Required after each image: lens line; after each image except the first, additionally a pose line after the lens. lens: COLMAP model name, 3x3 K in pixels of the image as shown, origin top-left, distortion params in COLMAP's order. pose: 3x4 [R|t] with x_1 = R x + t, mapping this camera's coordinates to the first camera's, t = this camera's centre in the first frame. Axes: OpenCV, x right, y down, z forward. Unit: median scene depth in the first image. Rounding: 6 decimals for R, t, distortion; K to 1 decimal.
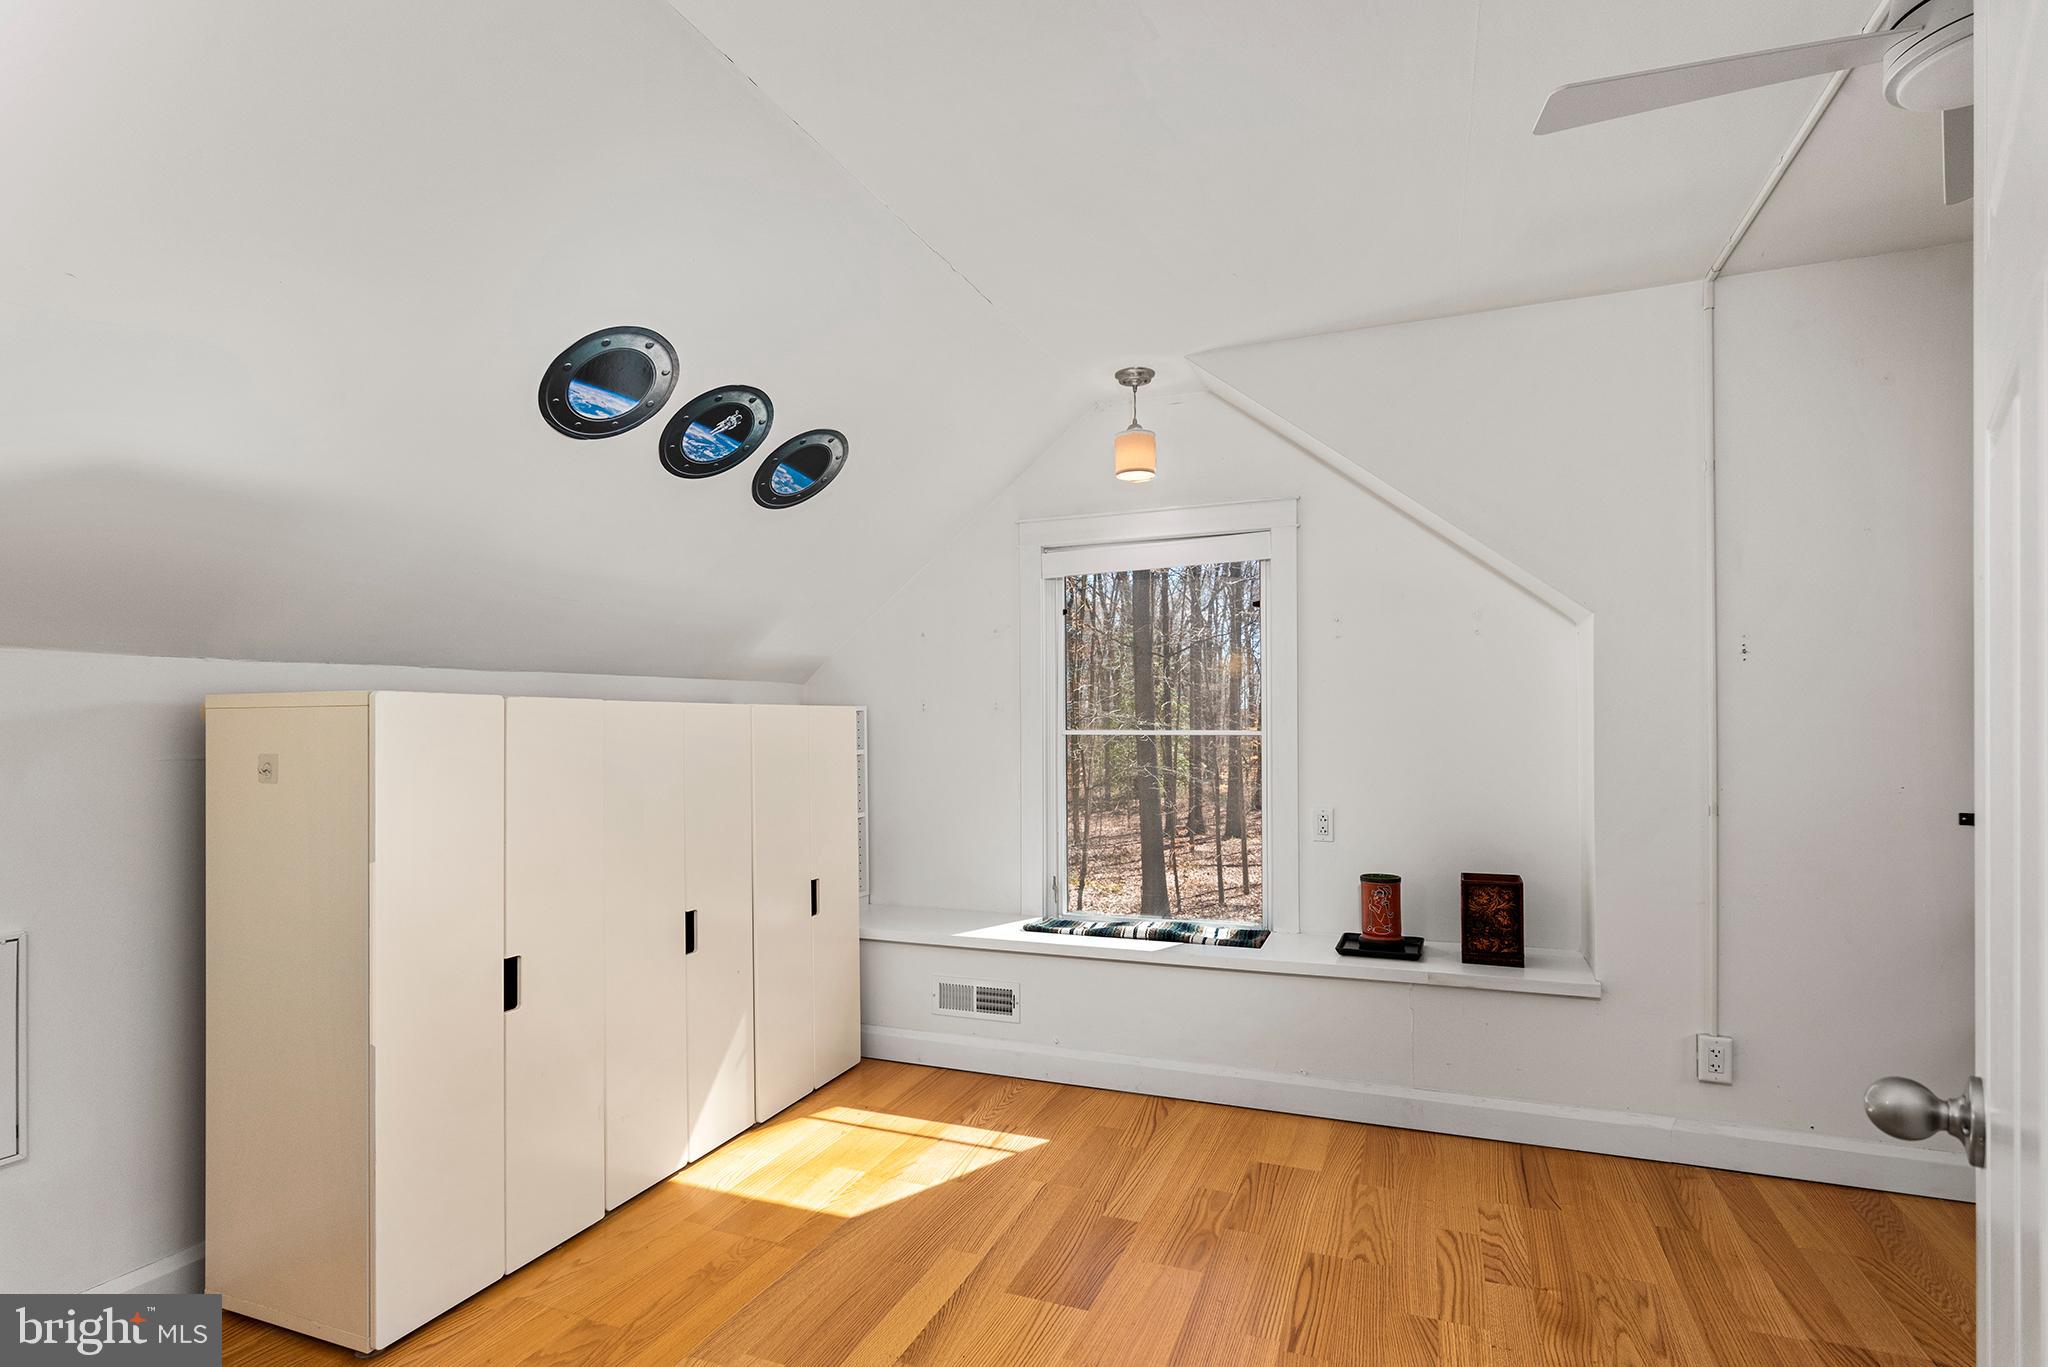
lens RADIAL K [[999.3, 0, 1023.5], [0, 999.3, 693.8], [0, 0, 1]] dist [0.001132, 0.000572]
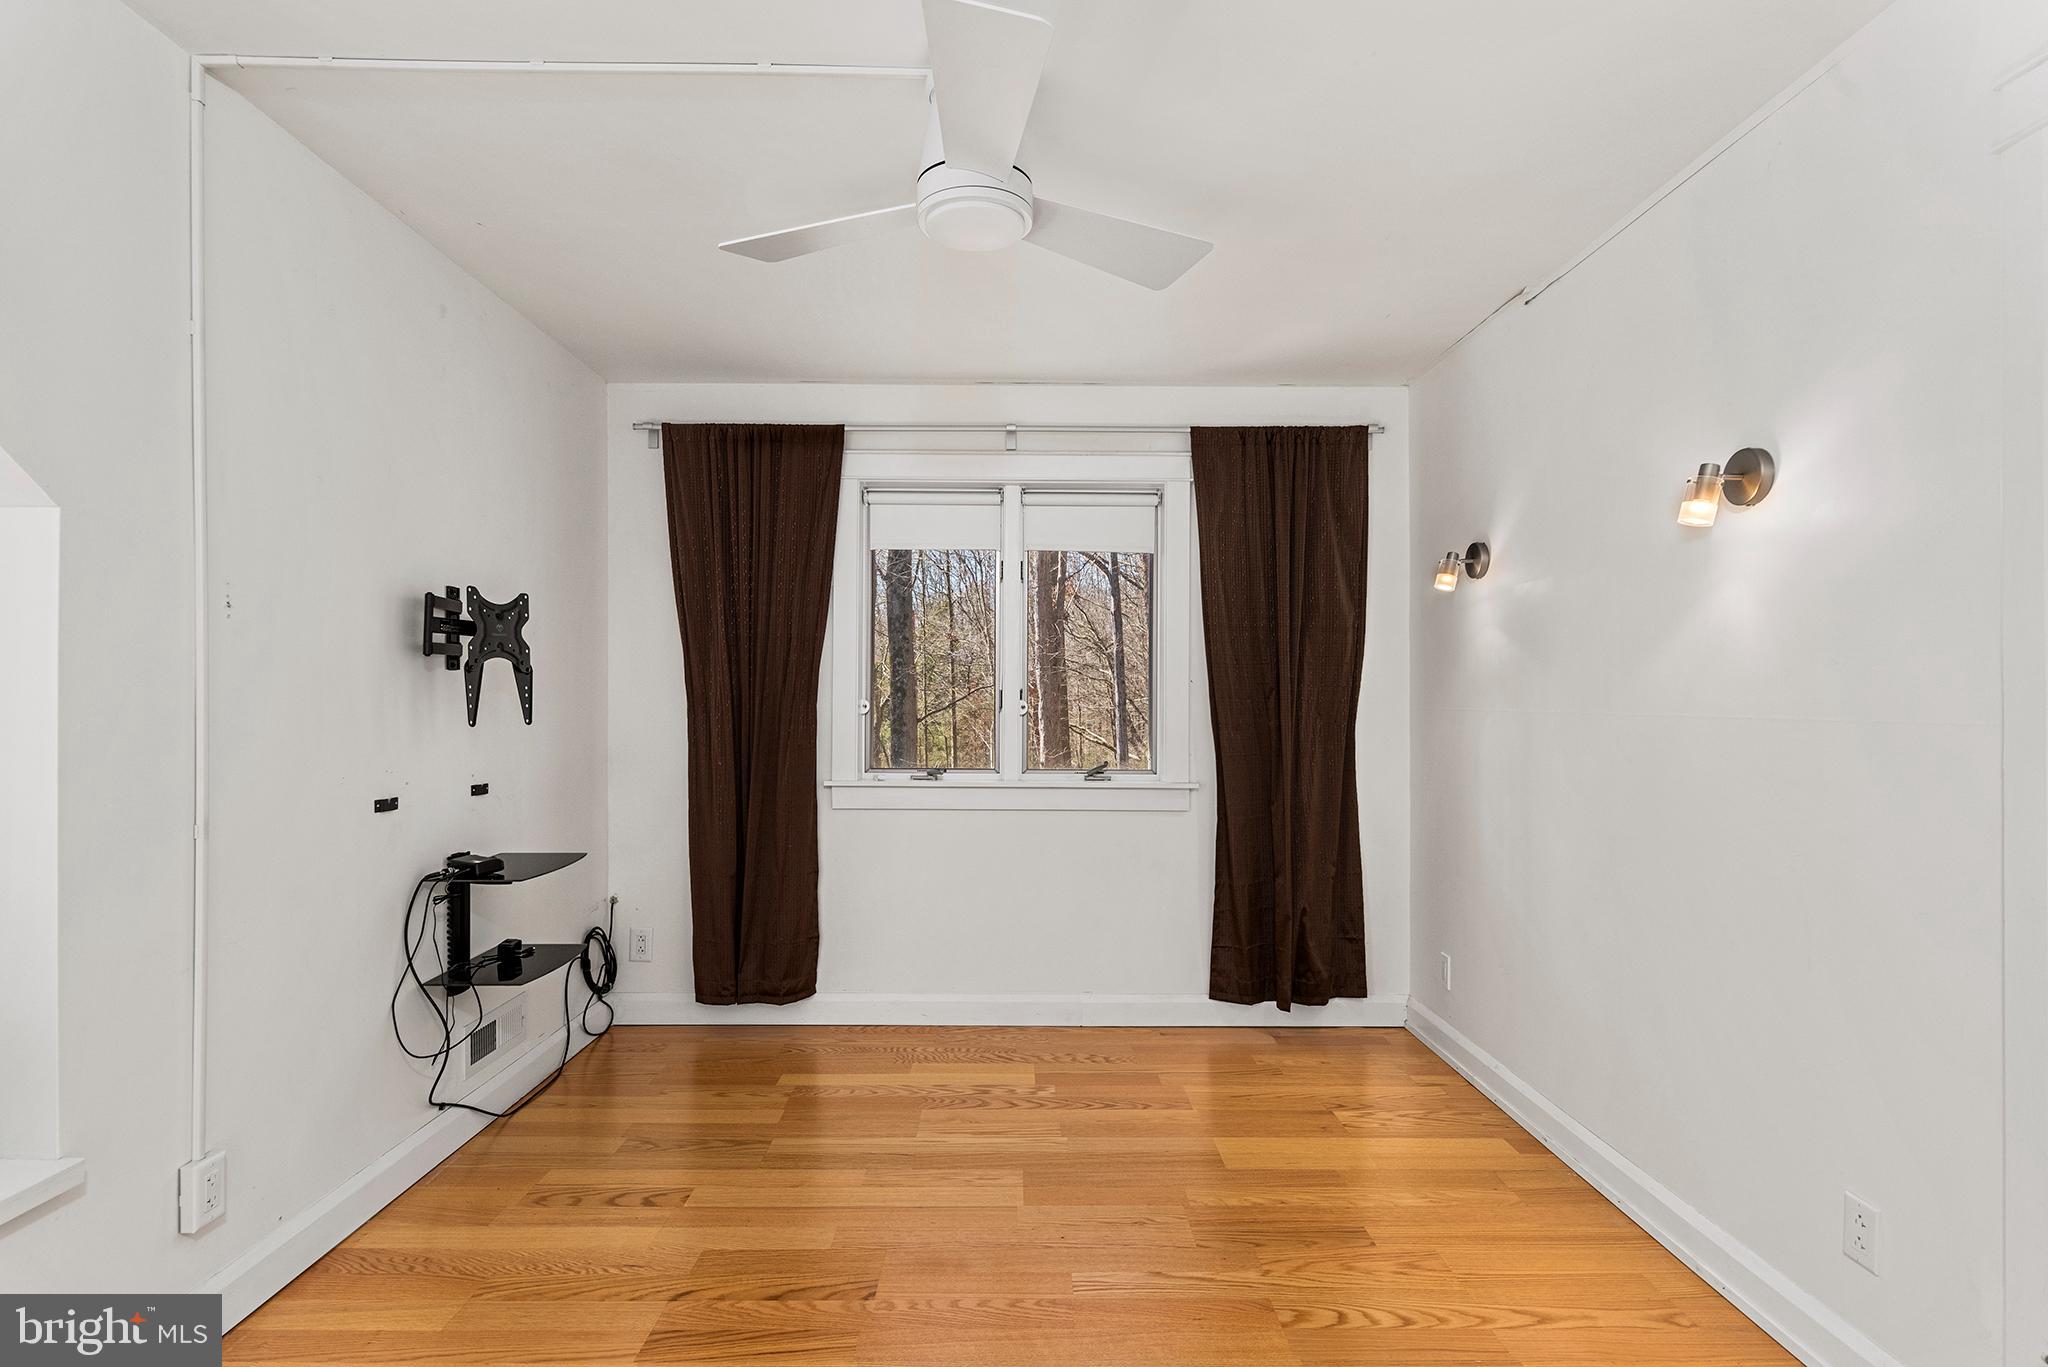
lens RADIAL K [[999.3, 0, 1023.5], [0, 999.3, 693.8], [0, 0, 1]] dist [0.001132, 0.000572]
pose [[-0.380928, 0.012524, 0.924520, -0.167335], [-0.034822, 0.999005, -0.027880, 0.022317], [-0.923949, -0.042814, -0.380113, 0.761612]]
